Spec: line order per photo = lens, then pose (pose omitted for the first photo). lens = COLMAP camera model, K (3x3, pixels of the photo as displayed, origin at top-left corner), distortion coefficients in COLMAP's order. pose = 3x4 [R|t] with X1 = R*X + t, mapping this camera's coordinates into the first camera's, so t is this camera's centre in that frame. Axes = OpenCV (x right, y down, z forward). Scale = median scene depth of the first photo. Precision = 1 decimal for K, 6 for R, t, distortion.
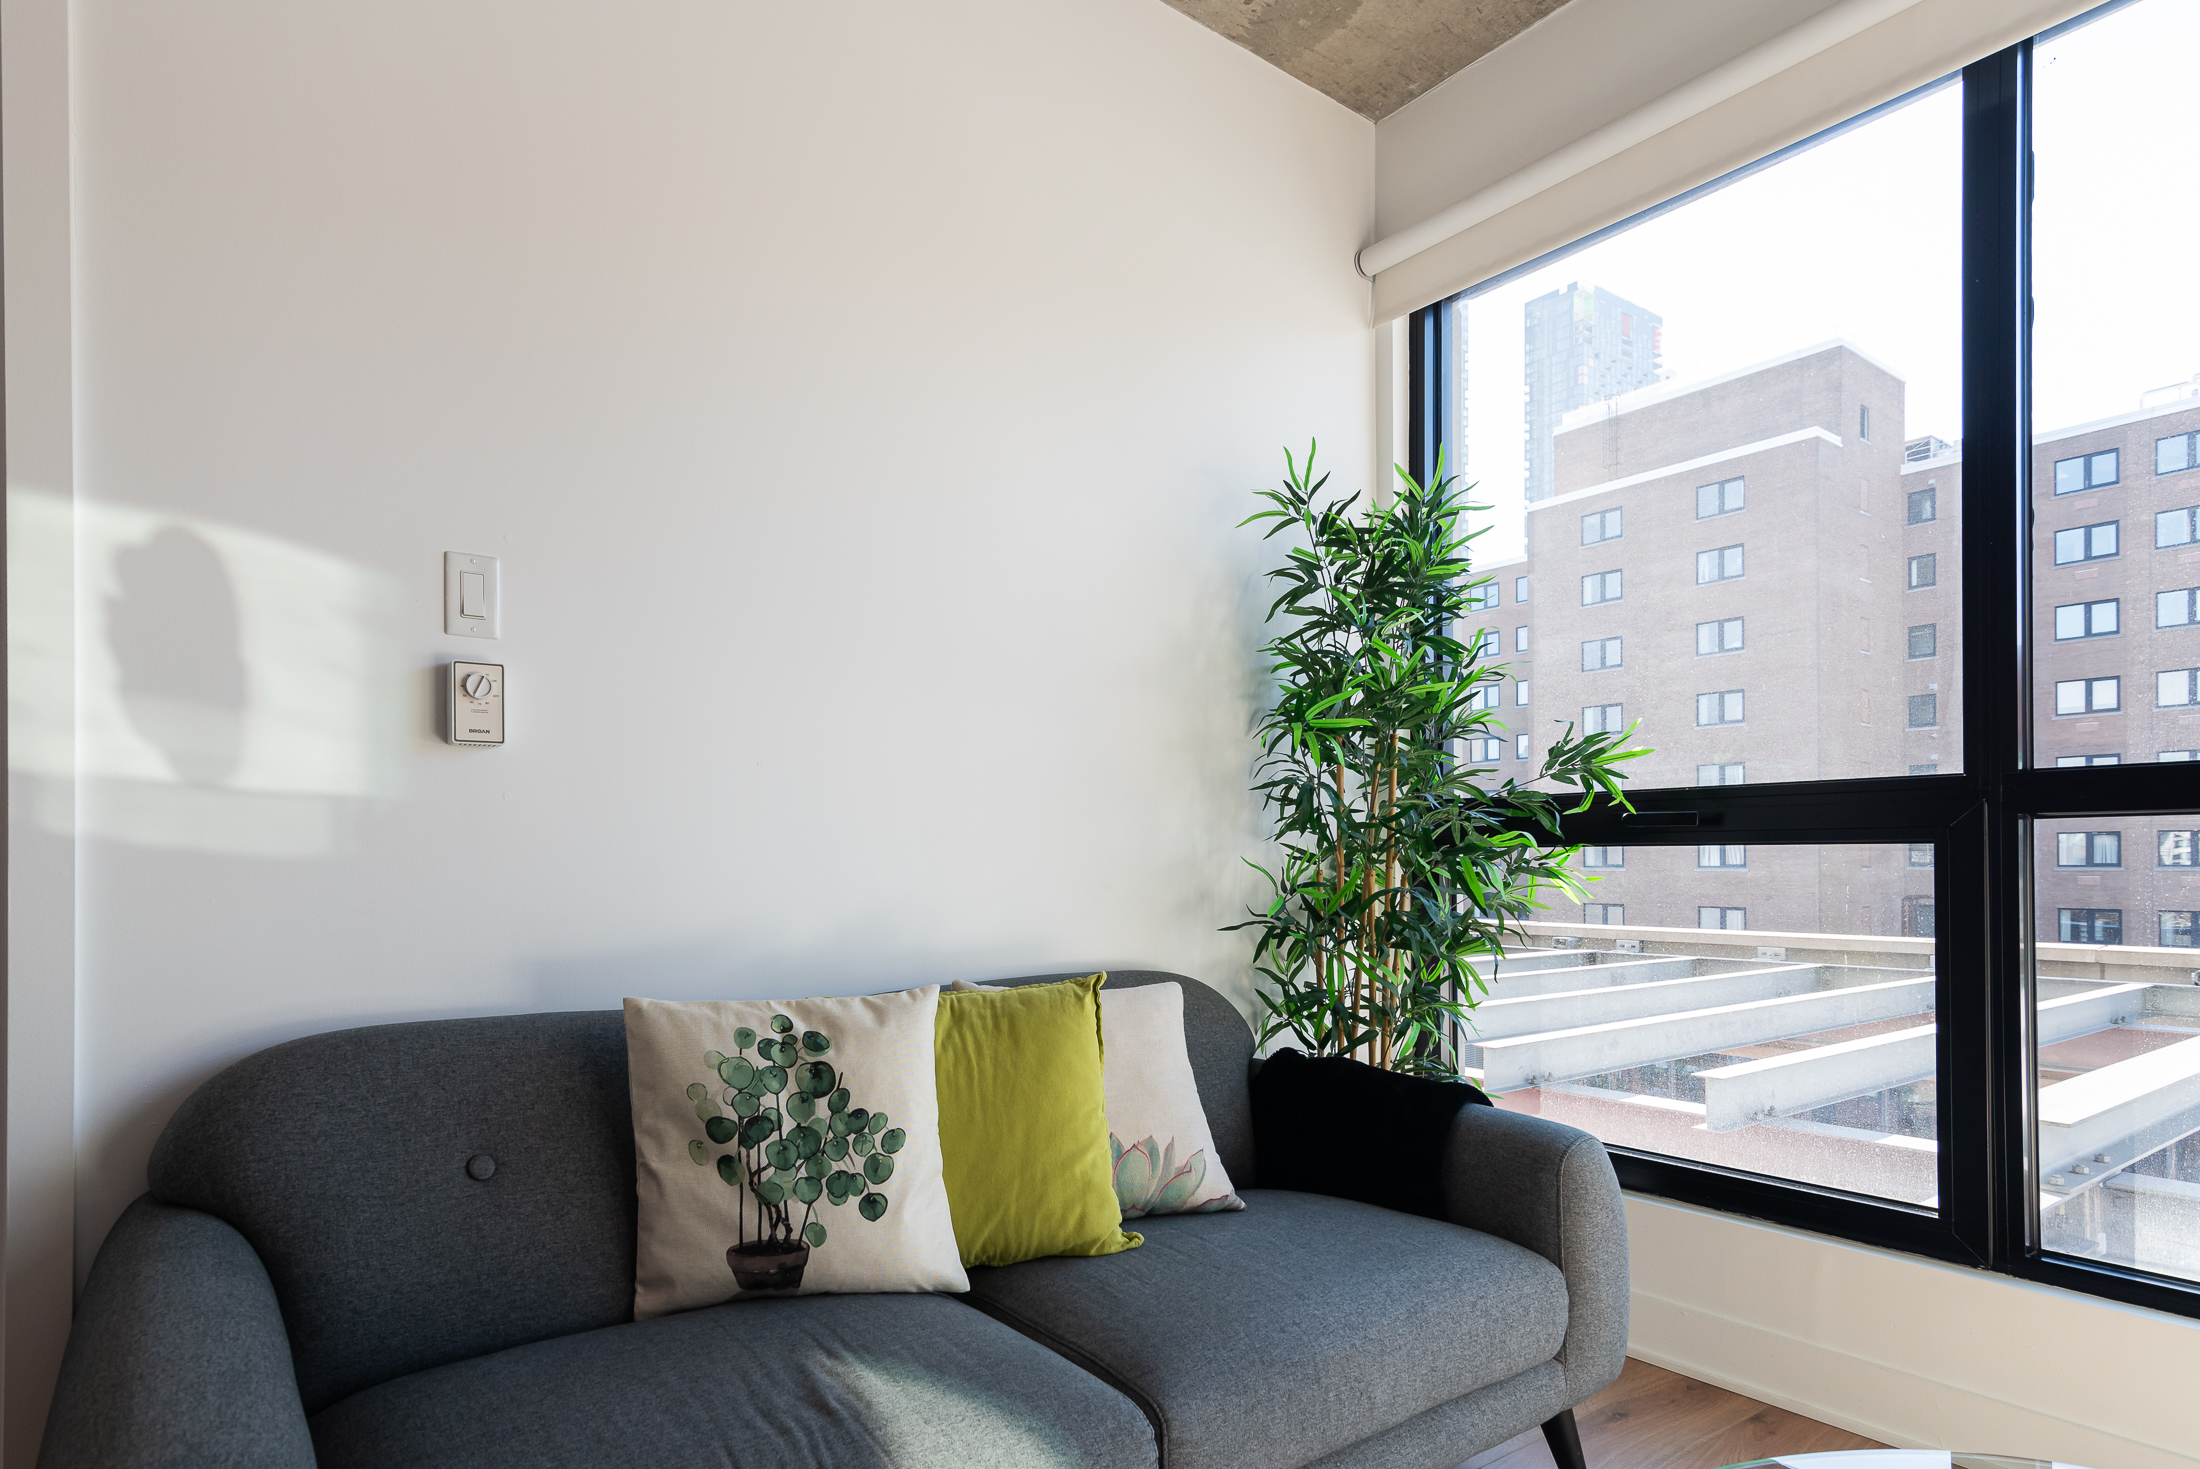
lens RADIAL K [[1065.0, 0, 1101.6], [0, 1065.0, 869.6], [0, 0, 1]] dist [0.009187, 0.000203]
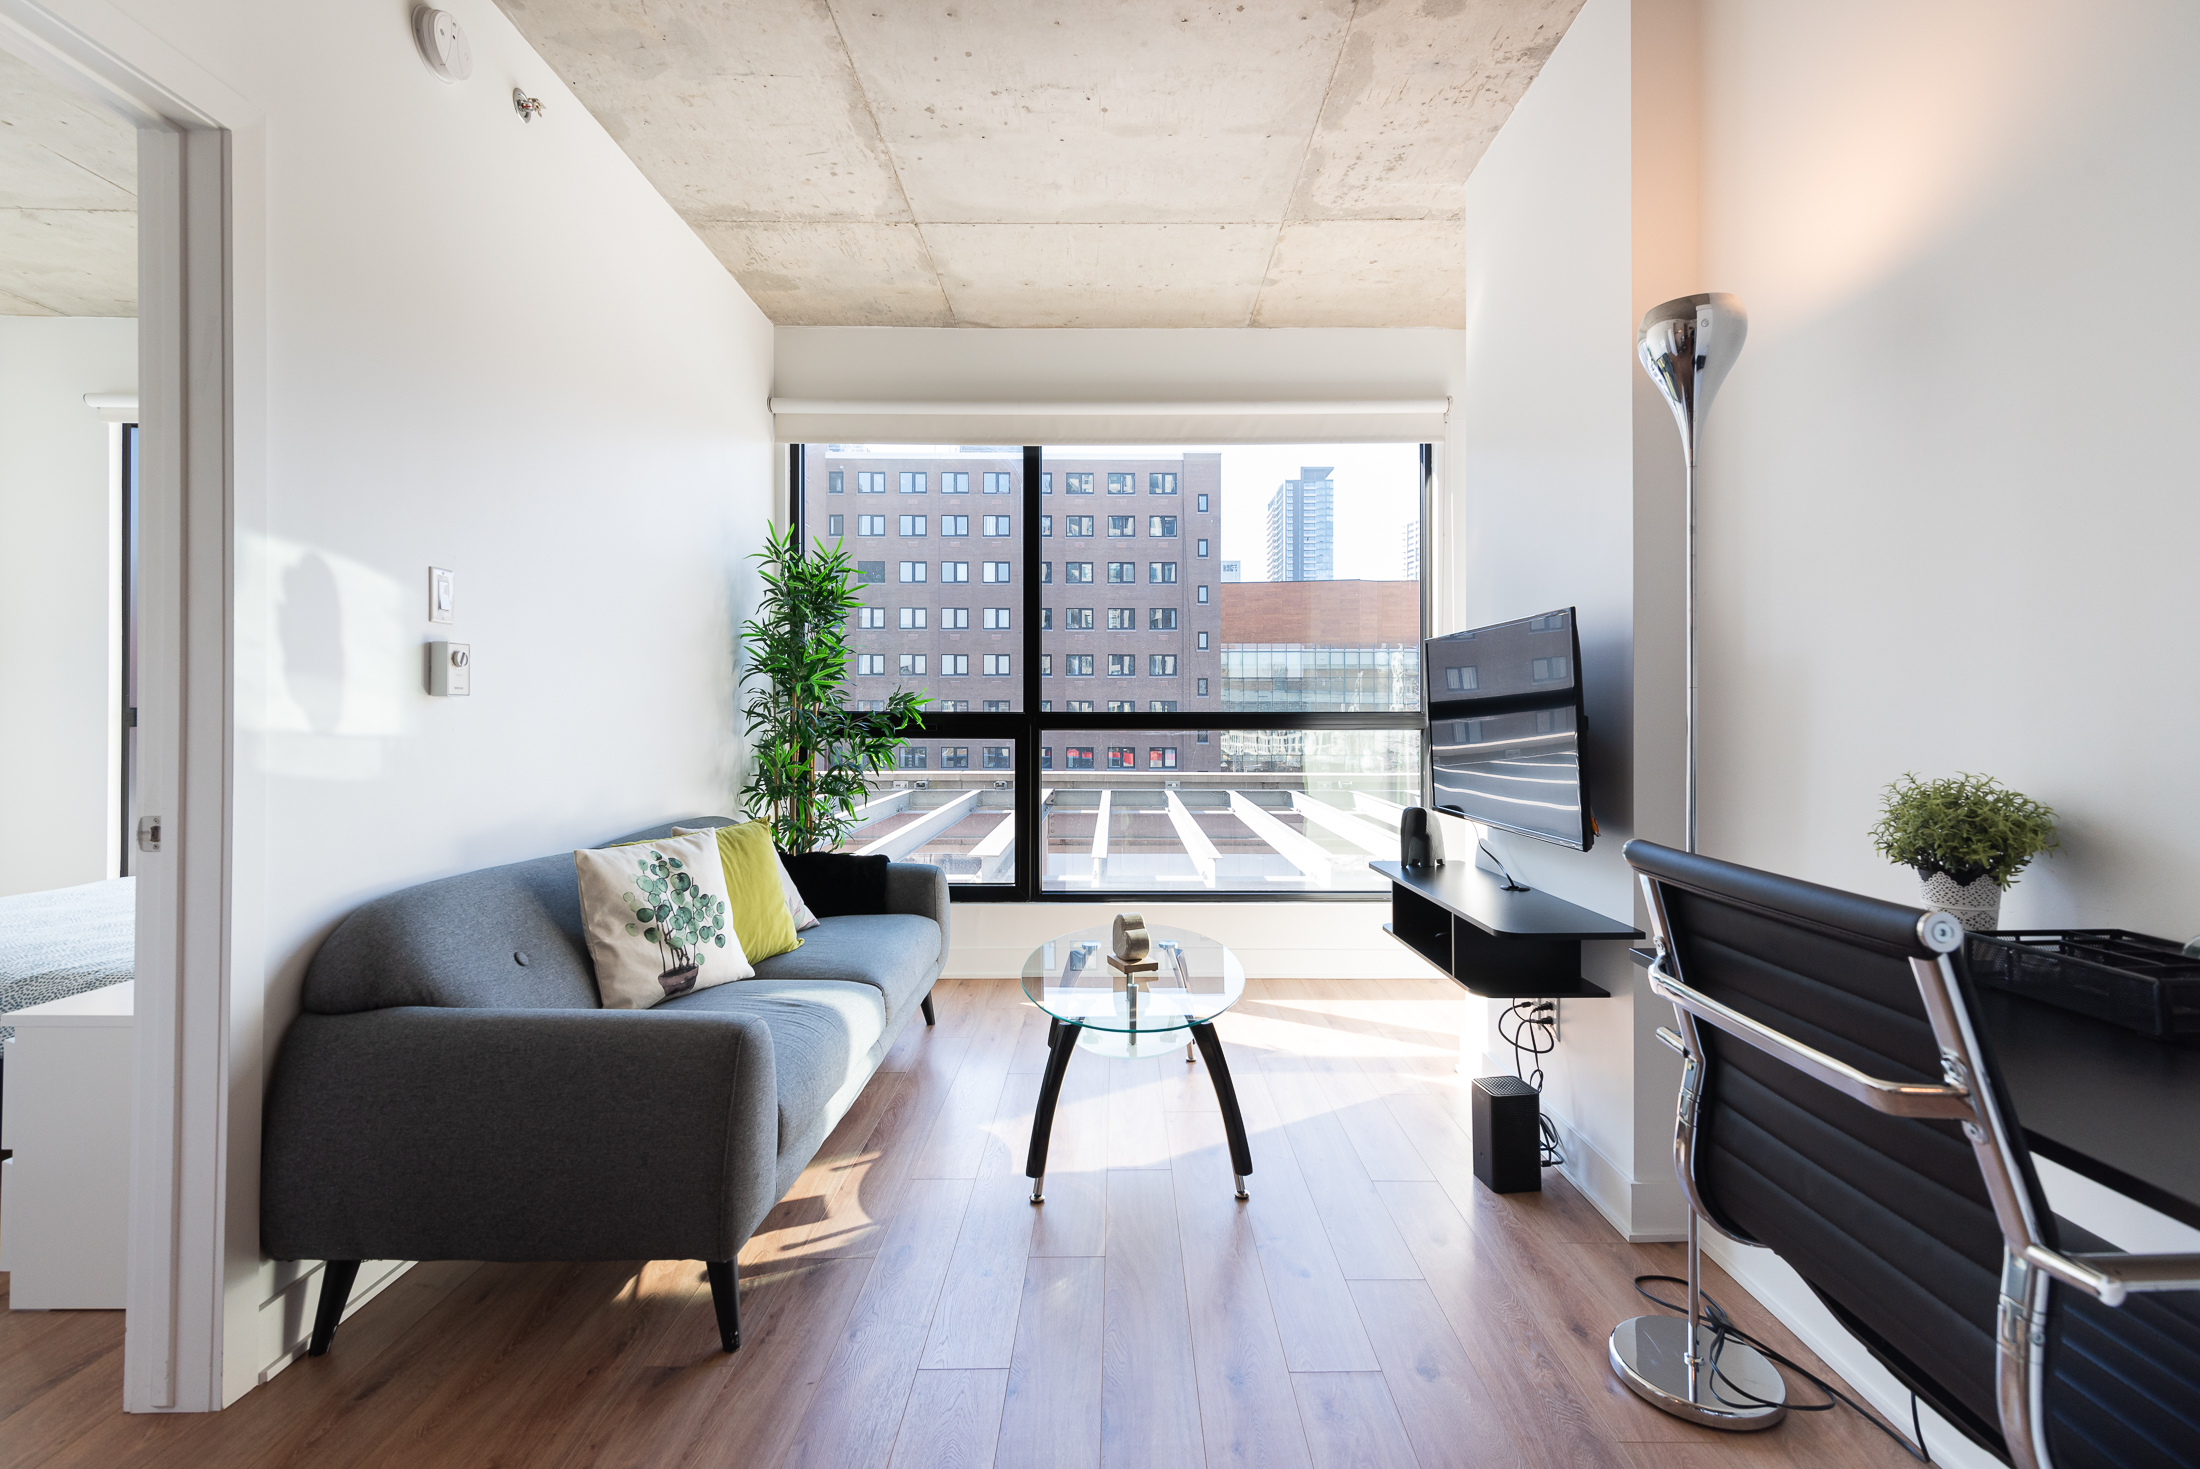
lens RADIAL K [[992.3, 0, 1099.8], [0, 992.3, 719.0], [0, 0, 1]] dist [0.026777, -0.004997]
pose [[0.554050, -0.000063, 0.832483, -1.327644], [-0.006541, 0.999969, 0.004430, -0.103495], [-0.832457, -0.007900, 0.554033, -0.585781]]
